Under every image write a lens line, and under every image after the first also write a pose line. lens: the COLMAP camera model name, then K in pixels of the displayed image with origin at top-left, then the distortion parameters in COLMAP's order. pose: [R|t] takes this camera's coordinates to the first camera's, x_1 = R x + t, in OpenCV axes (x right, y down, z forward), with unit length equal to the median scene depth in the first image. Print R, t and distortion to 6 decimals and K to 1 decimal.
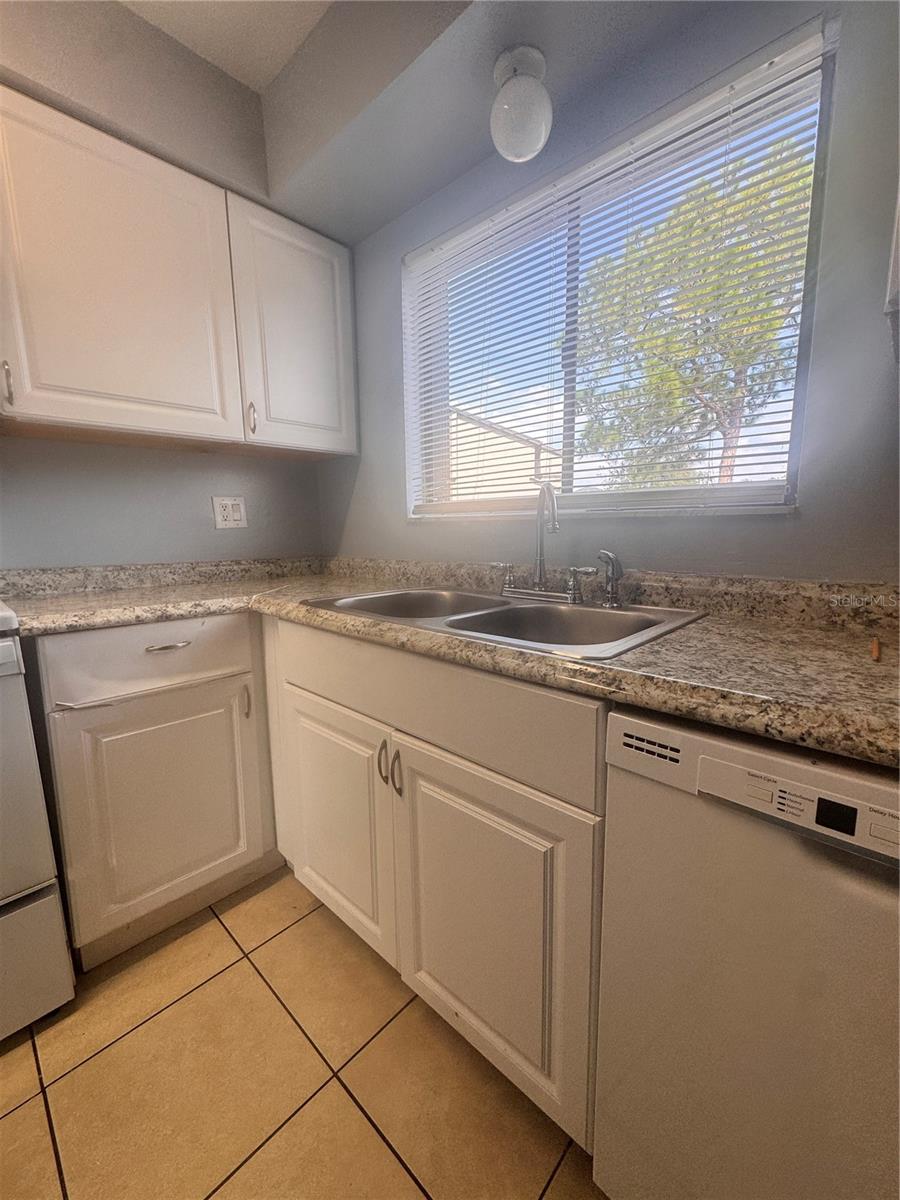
lens RADIAL K [[477.9, 0, 452.8], [0, 477.9, 599.8], [0, 0, 1]] dist [-0.004058, 0.000091]
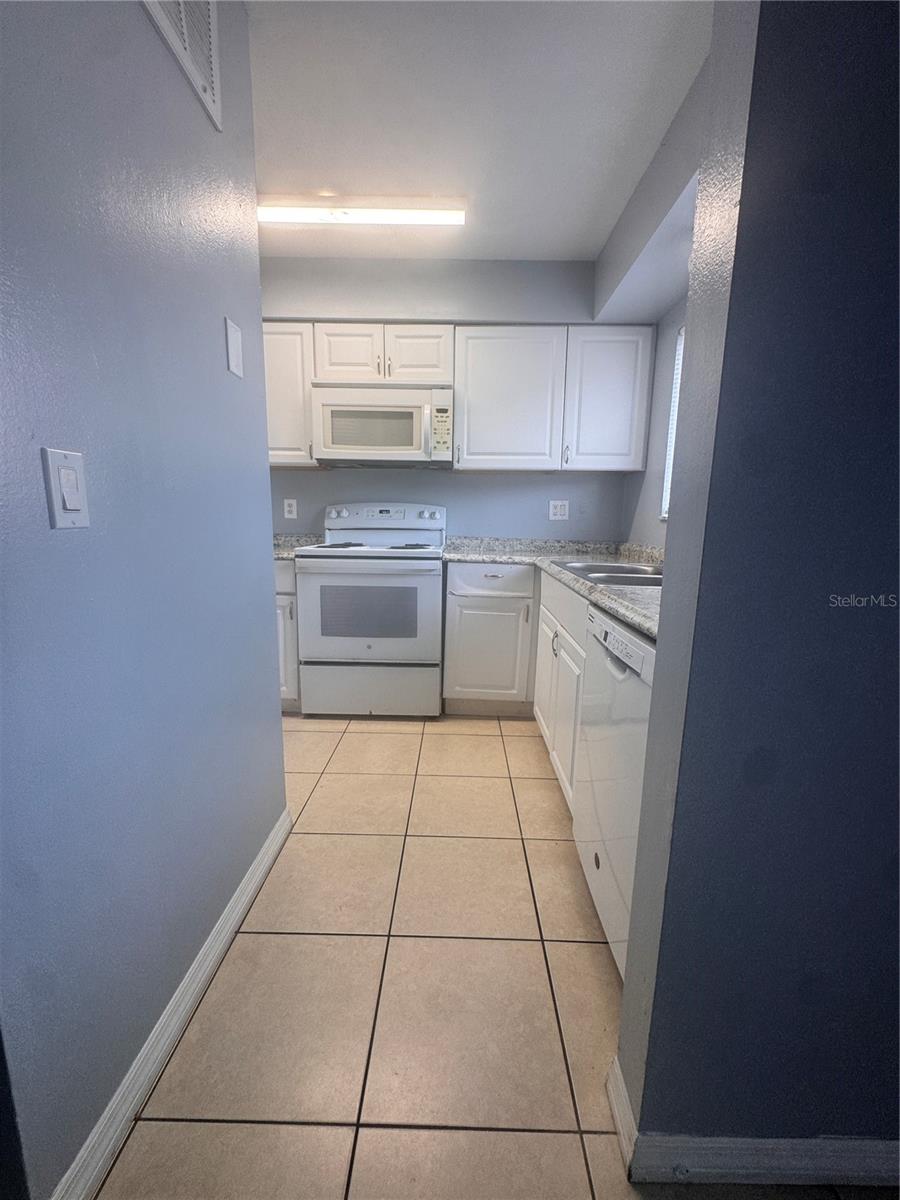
lens RADIAL K [[477.9, 0, 448.4], [0, 477.9, 598.0], [0, 0, 1]] dist [-0.004058, 0.000091]
pose [[0.663637, 0.150269, -0.732806, 0.728920], [-0.139850, 0.987267, 0.075799, 0.056032], [0.734866, 0.052180, 0.676202, -0.495704]]
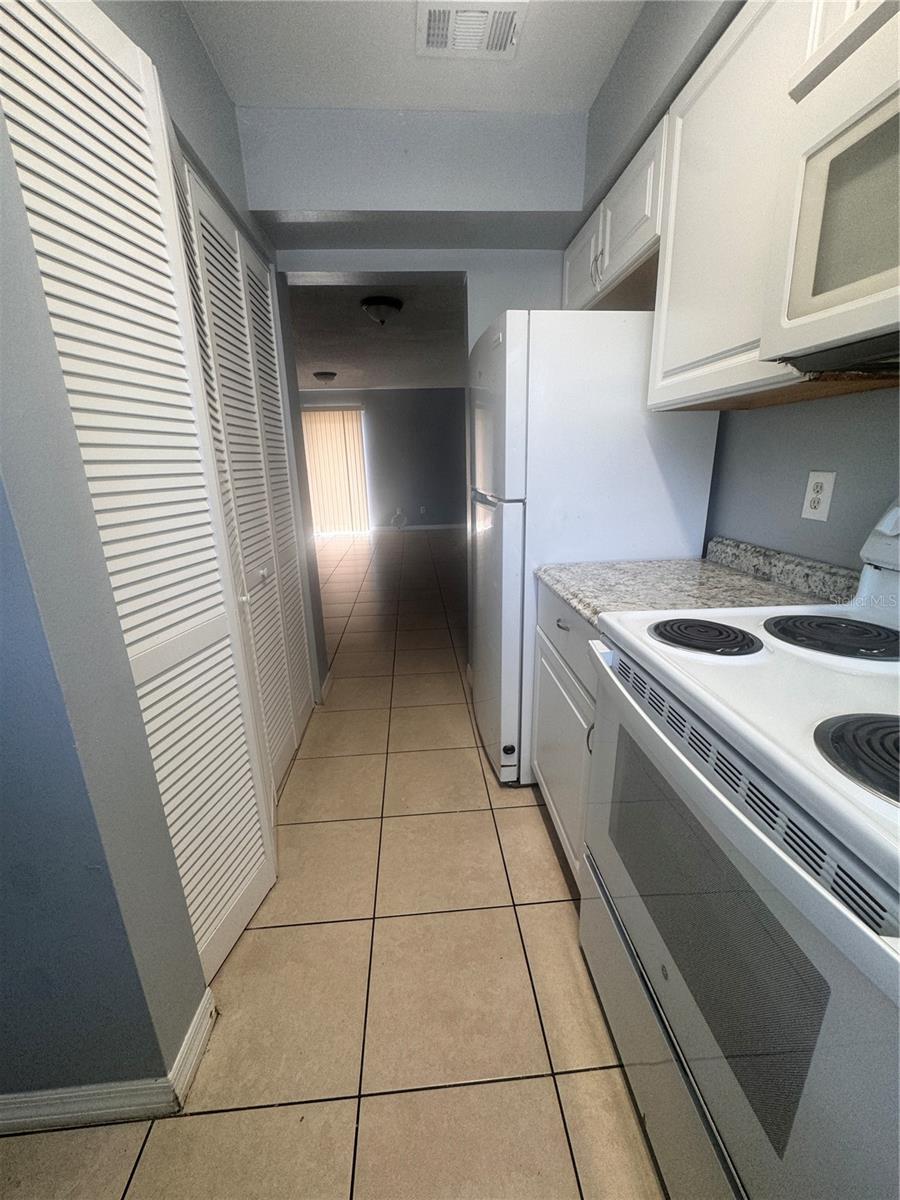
lens RADIAL K [[477.9, 0, 461.8], [0, 477.9, 599.4], [0, 0, 1]] dist [-0.004058, 0.000091]
pose [[-0.666195, 0.233690, -0.708219, -0.364243], [-0.085225, 0.919561, 0.383594, -0.203030], [0.740892, 0.315906, -0.592690, 0.589452]]
